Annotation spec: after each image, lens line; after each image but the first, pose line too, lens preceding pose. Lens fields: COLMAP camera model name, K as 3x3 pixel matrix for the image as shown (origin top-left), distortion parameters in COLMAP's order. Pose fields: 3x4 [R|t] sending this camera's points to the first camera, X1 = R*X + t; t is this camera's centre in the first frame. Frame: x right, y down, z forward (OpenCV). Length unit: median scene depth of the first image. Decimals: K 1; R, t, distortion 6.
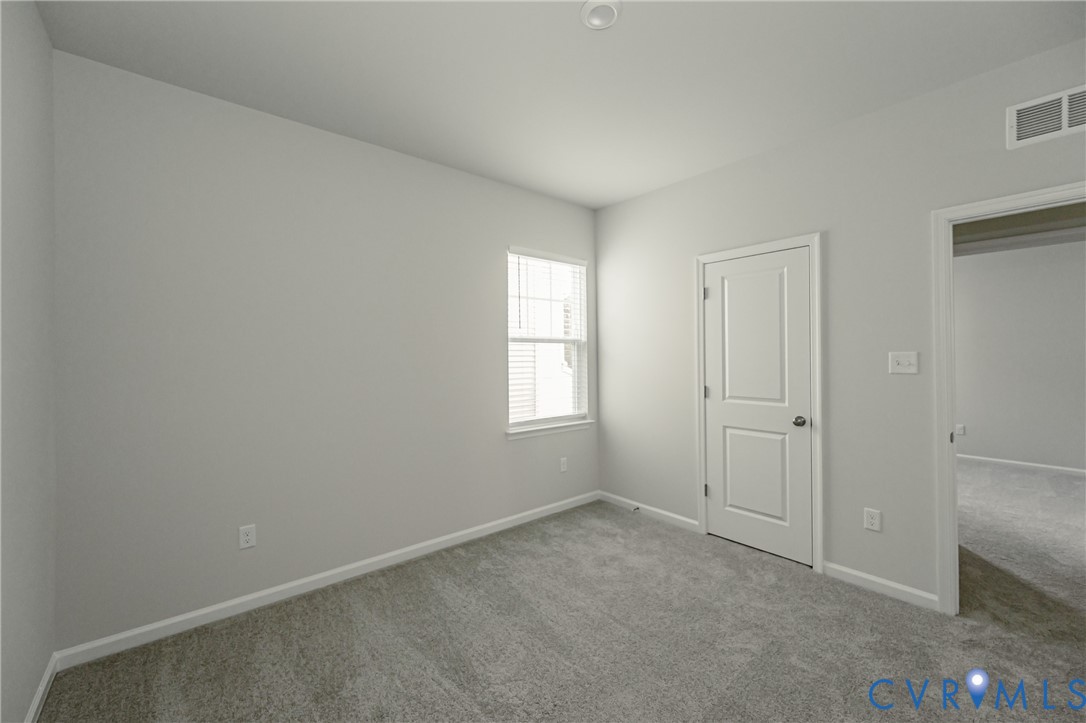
lens RADIAL K [[432.6, 0, 533.9], [0, 432.6, 351.7], [0, 0, 1]] dist [-0.001827, -0.000130]
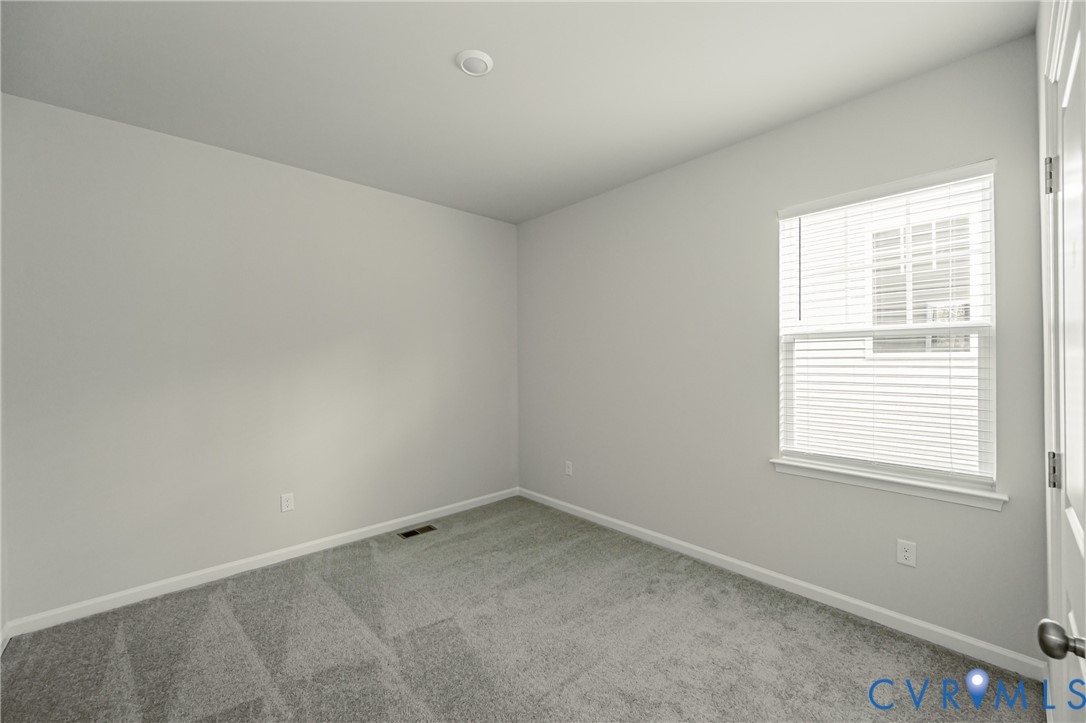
lens RADIAL K [[432.6, 0, 543.5], [0, 432.6, 359.5], [0, 0, 1]] dist [-0.001827, -0.000130]
pose [[0.057846, 0.005751, -0.998309, 0.676250], [0.013056, 0.999894, 0.006516, 0.000987], [0.998240, -0.013411, 0.057765, 0.565392]]
